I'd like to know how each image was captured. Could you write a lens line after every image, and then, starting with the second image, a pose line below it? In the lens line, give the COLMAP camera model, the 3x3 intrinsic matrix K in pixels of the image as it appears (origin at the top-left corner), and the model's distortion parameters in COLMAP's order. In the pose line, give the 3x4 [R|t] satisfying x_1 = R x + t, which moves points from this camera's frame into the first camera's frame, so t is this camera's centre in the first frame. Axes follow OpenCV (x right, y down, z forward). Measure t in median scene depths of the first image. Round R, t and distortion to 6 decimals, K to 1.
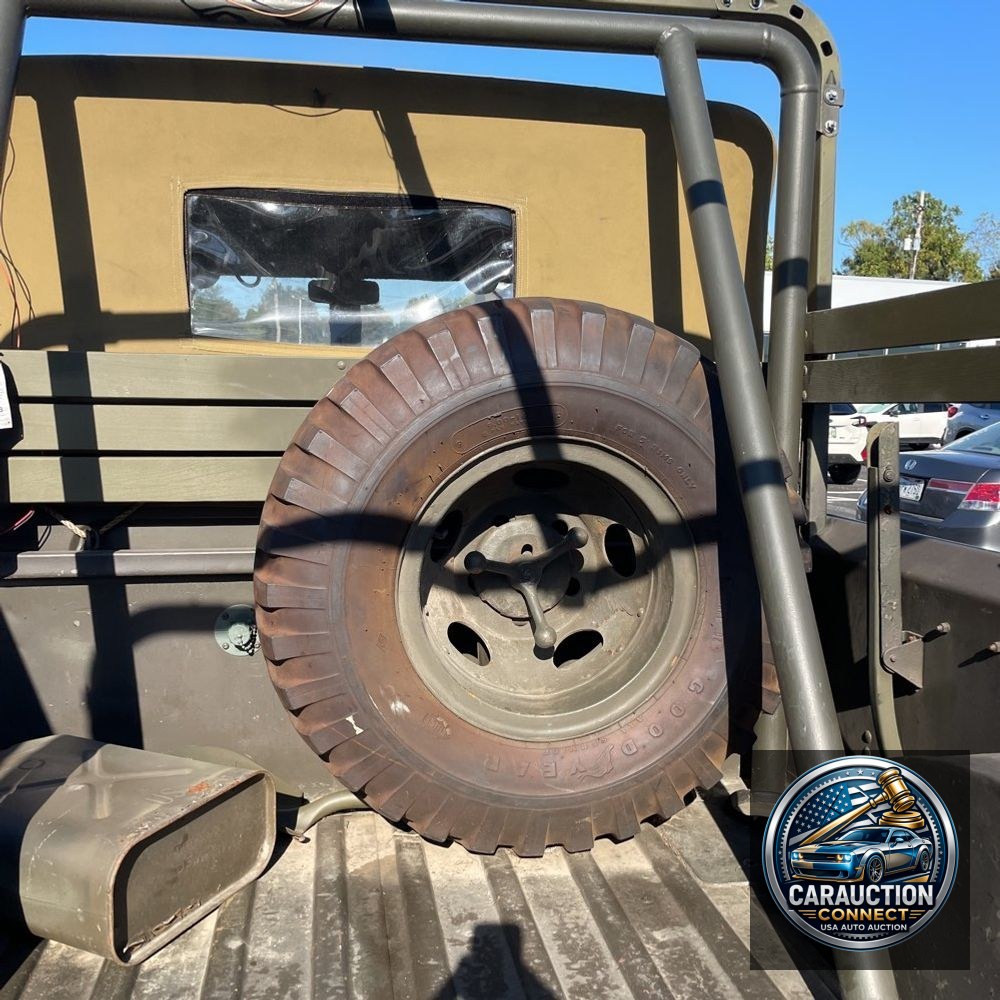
lens RADIAL K [[1029.0, 0, 503.3], [0, 1029.0, 500.7], [0, 0, 1]] dist [0.040185, 0.000000]
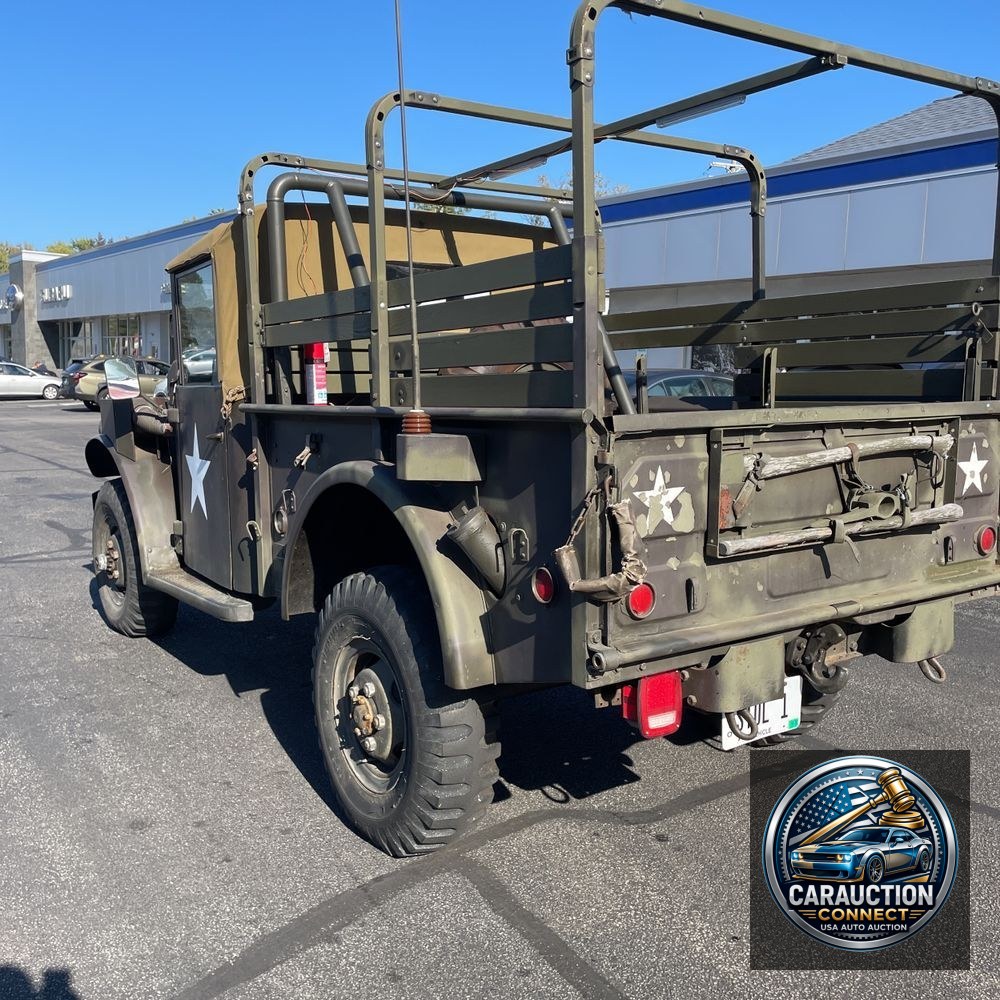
lens RADIAL K [[1029.0, 0, 509.4], [0, 1029.0, 494.3], [0, 0, 1]] dist [0.040185, 0.000000]
pose [[0.901561, -0.066846, 0.427458, -1.057264], [0.061535, 0.997760, 0.026244, 0.187003], [-0.428255, 0.002643, 0.903654, -1.252561]]
